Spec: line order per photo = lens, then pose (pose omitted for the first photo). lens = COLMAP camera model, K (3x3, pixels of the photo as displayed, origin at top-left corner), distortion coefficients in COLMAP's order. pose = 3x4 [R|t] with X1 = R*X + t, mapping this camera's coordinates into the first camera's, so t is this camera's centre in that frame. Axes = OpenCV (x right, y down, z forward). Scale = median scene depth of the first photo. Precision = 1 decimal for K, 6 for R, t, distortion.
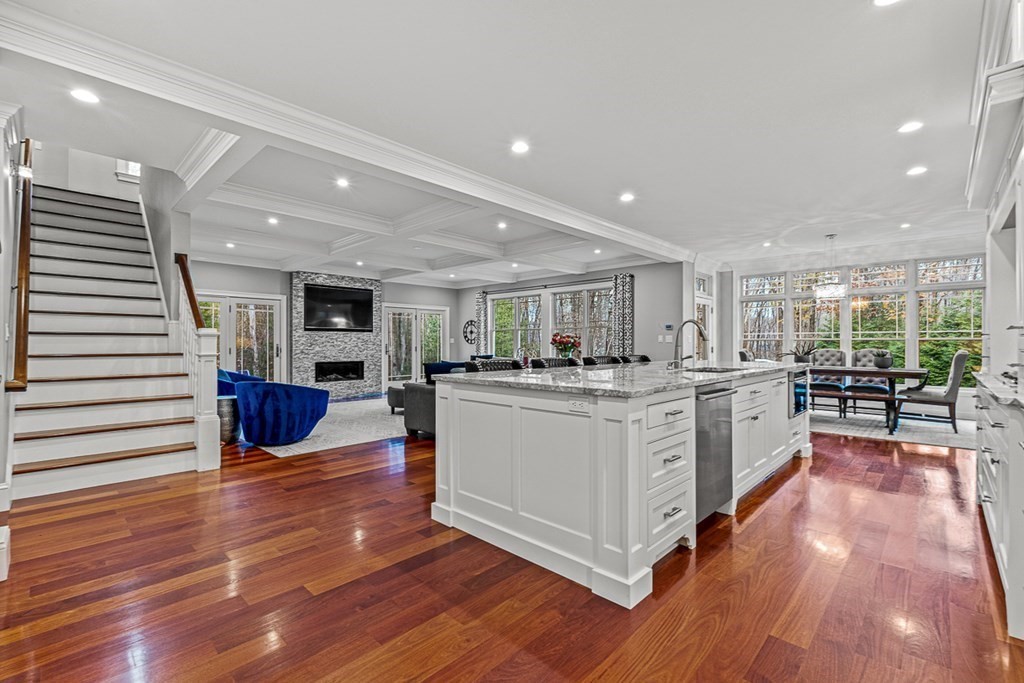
lens RADIAL K [[463.5, 0, 515.0], [0, 463.5, 338.5], [0, 0, 1]] dist [-0.001126, -0.000294]
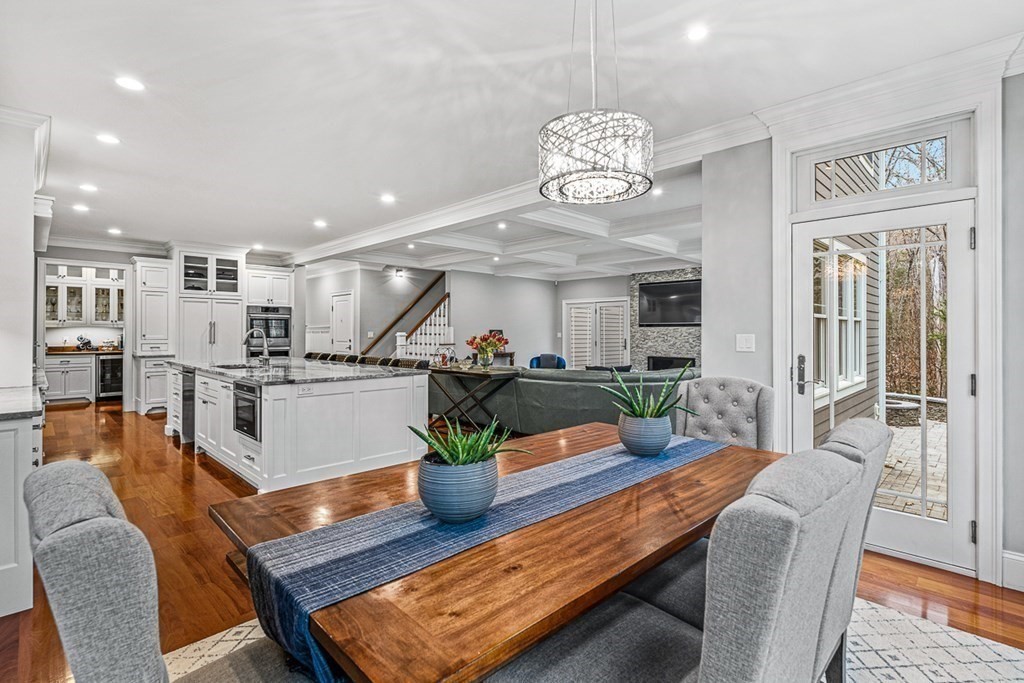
lens RADIAL K [[478.1, 0, 514.3], [0, 478.1, 333.0], [0, 0, 1]] dist [0.000695, 0.000663]
pose [[-0.013157, 0.005518, -0.999898, 0.625024], [0.010577, 0.999930, 0.005379, -0.010351], [0.999857, -0.010506, -0.013215, 0.654311]]
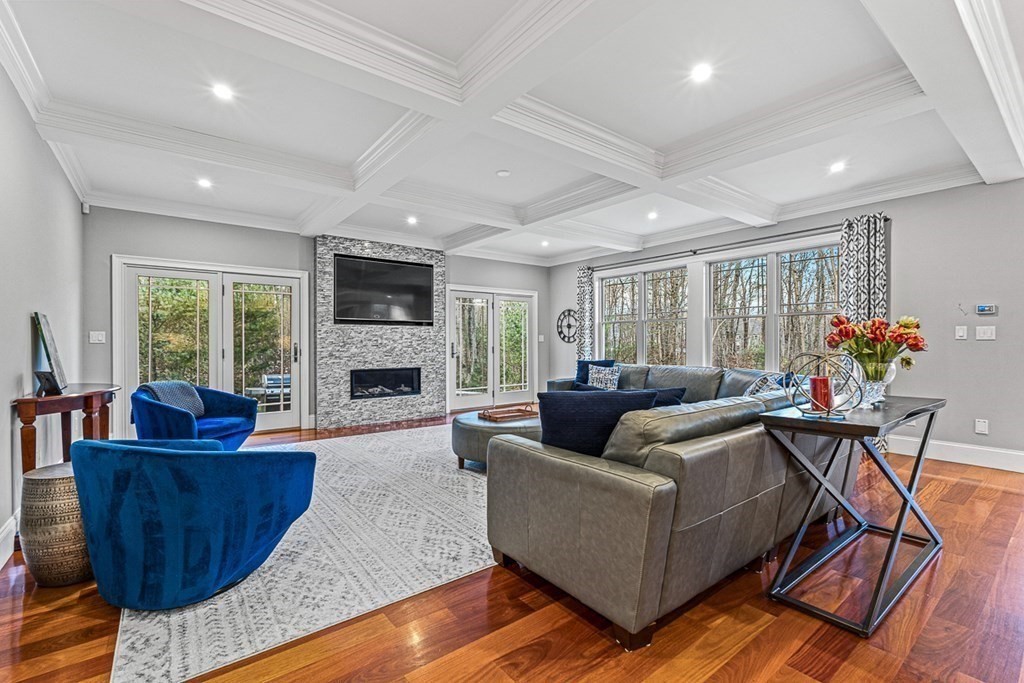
lens RADIAL K [[463.5, 0, 516.2], [0, 463.5, 341.0], [0, 0, 1]] dist [-0.001126, -0.000294]
pose [[0.989966, -0.001045, -0.141302, -0.086799], [0.002205, 0.999965, 0.008052, 0.003720], [0.141289, -0.008283, 0.989934, 0.333543]]
